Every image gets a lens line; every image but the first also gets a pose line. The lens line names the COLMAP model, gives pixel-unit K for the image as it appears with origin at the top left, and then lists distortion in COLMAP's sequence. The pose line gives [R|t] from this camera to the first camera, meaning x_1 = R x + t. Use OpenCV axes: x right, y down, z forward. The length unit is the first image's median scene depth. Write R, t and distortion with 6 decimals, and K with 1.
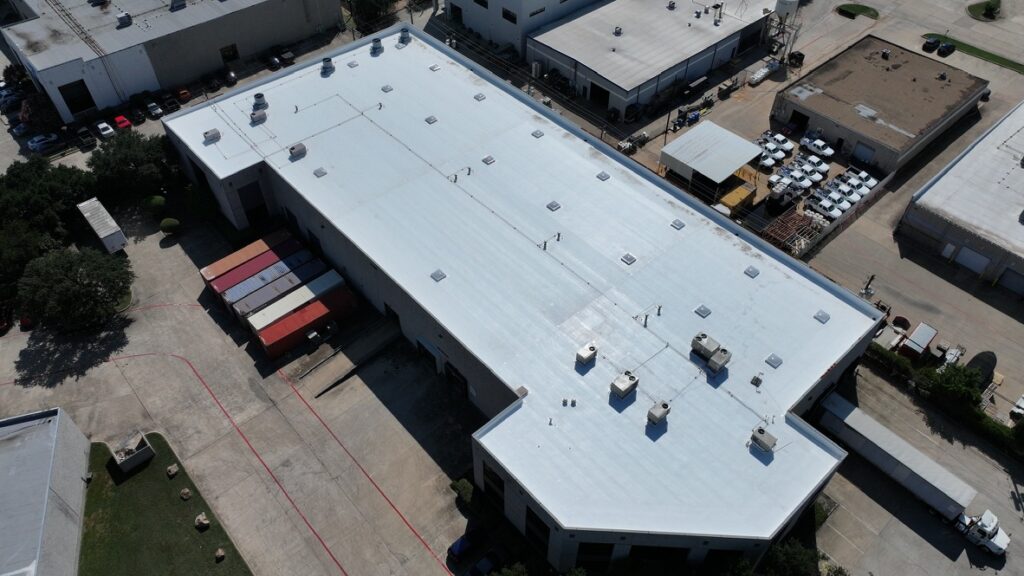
lens RADIAL K [[717.3, 0, 512.0], [0, 717.3, 288.0], [0, 0, 1]] dist [-0.007229, 0.026424]
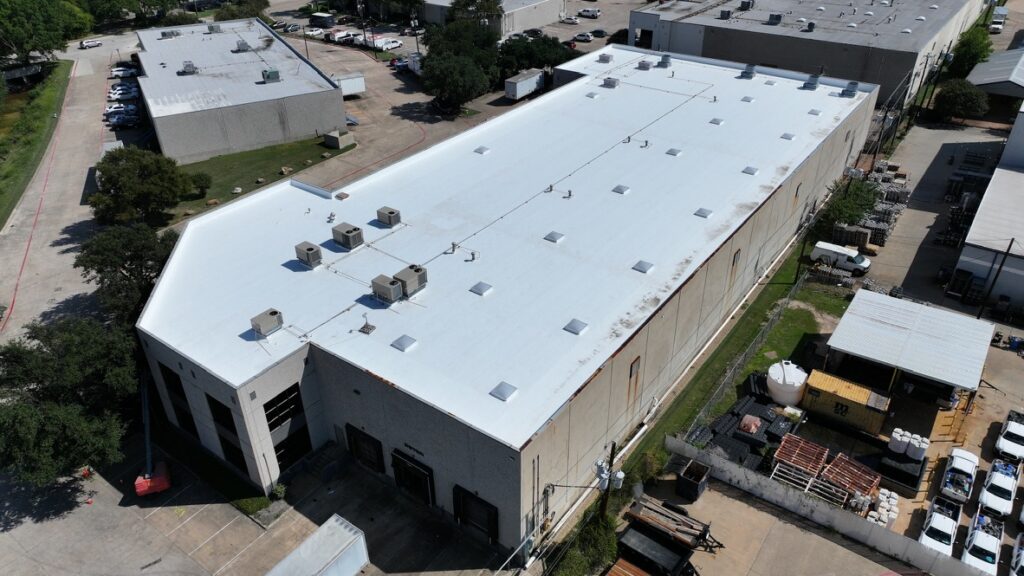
lens RADIAL K [[717.3, 0, 512.0], [0, 717.3, 288.0], [0, 0, 1]] dist [-0.007229, 0.026424]
pose [[0.203794, 0.519704, -0.829684, 0.749265], [-0.712615, 0.659849, 0.238283, -0.142134], [0.671303, 0.542685, 0.504822, 0.541567]]
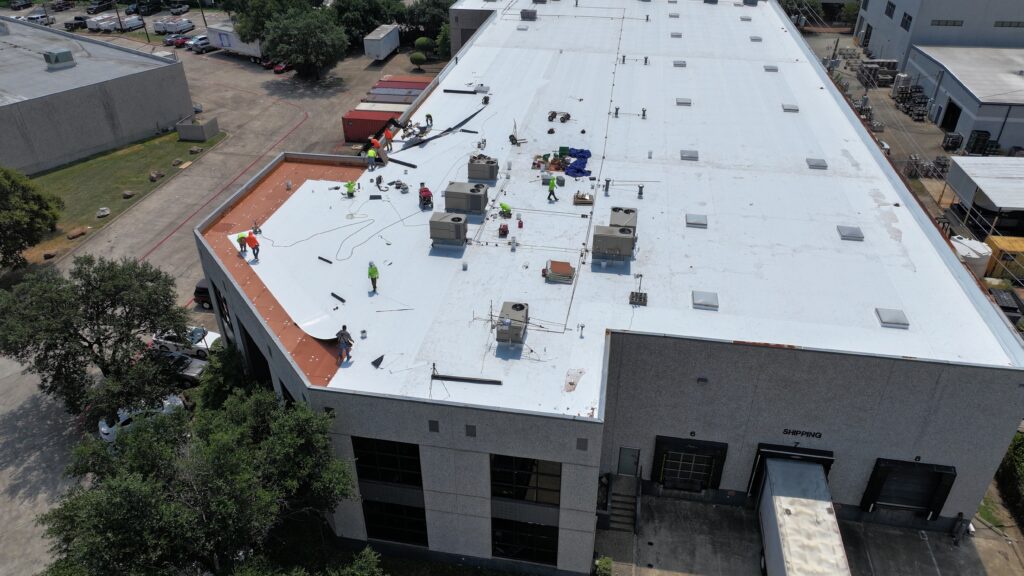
lens RADIAL K [[717.3, 0, 512.0], [0, 717.3, 288.0], [0, 0, 1]] dist [-0.007229, 0.026424]
pose [[0.623440, 0.416478, -0.661717, 0.481417], [-0.573834, 0.818576, -0.025437, 0.145892], [0.531072, 0.395574, 0.749322, 0.435212]]
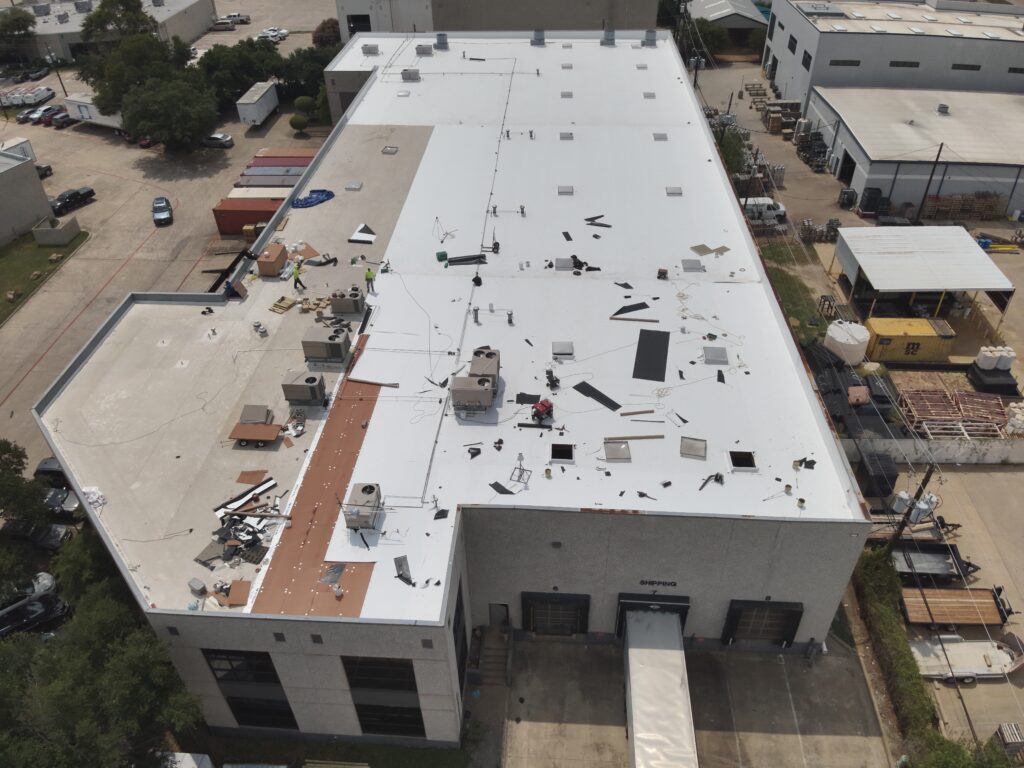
lens RADIAL K [[735.1, 0, 505.9], [0, 735.1, 385.2], [0, 0, 1]] dist [0.109837, -0.205296]
pose [[0.696678, 0.431872, -0.572823, 0.485208], [-0.510343, 0.859536, 0.027347, 0.051862], [0.504173, 0.273284, 0.819222, 0.429395]]
